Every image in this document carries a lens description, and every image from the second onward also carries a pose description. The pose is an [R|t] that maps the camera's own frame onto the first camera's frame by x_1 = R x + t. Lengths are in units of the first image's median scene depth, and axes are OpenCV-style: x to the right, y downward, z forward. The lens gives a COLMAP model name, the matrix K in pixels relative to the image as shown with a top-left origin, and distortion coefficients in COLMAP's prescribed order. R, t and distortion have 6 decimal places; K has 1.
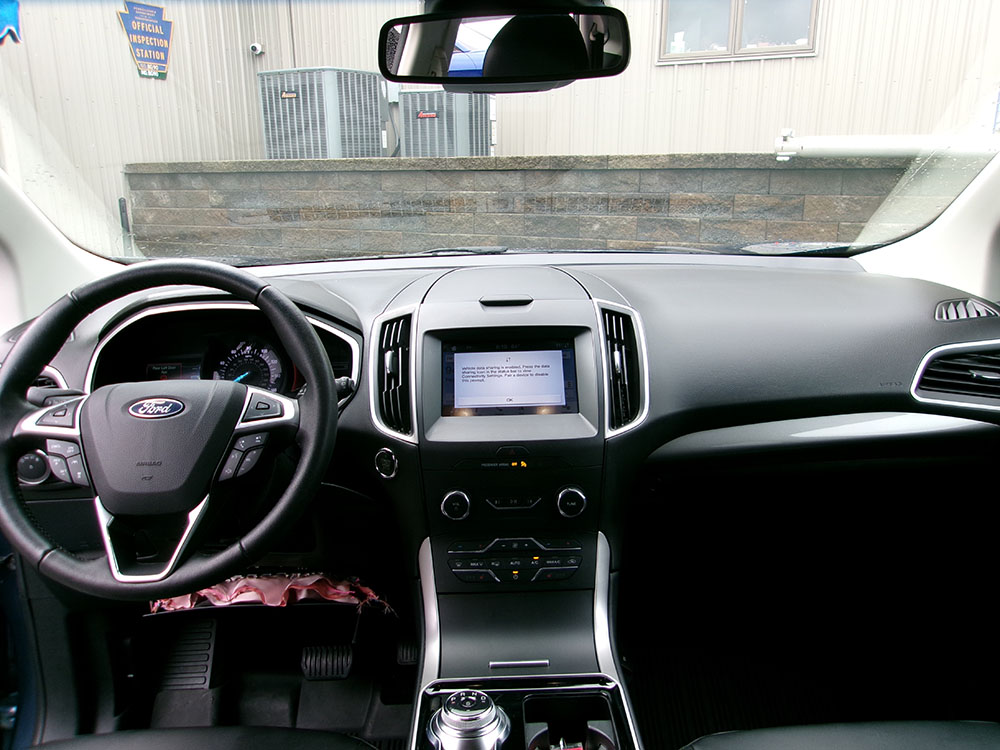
lens RADIAL K [[777.8, 0, 502.5], [0, 777.8, 373.3], [0, 0, 1]] dist [-0.000528, -0.000014]
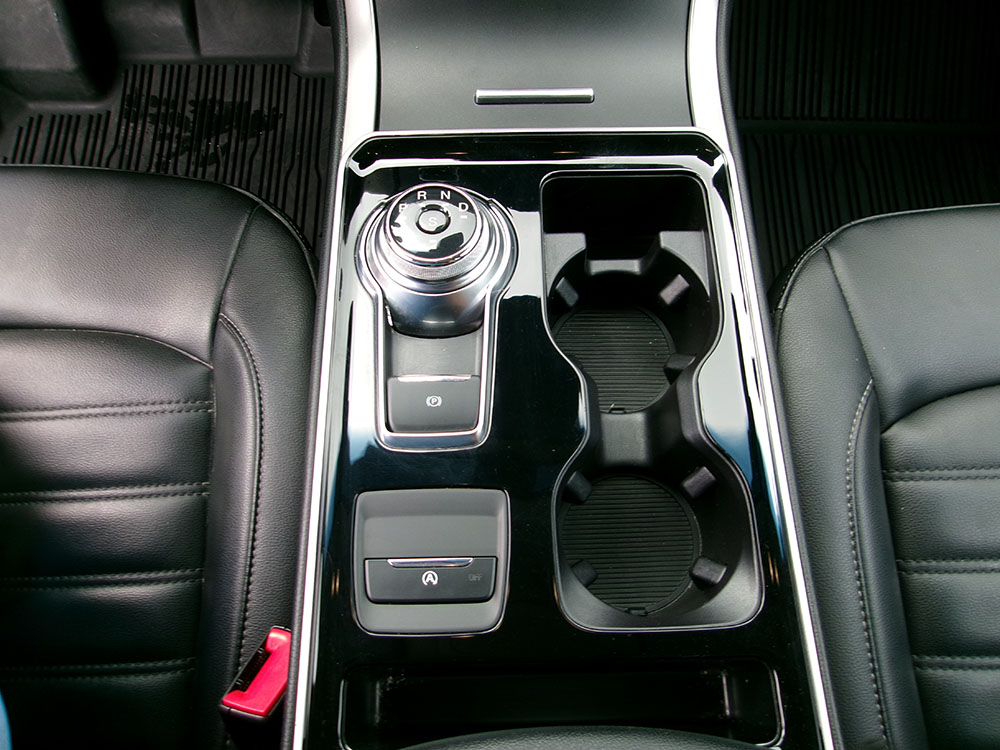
lens RADIAL K [[777.8, 0, 503.6], [0, 777.8, 376.6], [0, 0, 1]] dist [-0.000528, -0.000014]
pose [[0.999667, 0.011861, 0.022928, -0.008324], [-0.025597, 0.570266, 0.821061, 0.062848], [-0.003336, -0.821375, 0.570379, 0.567855]]
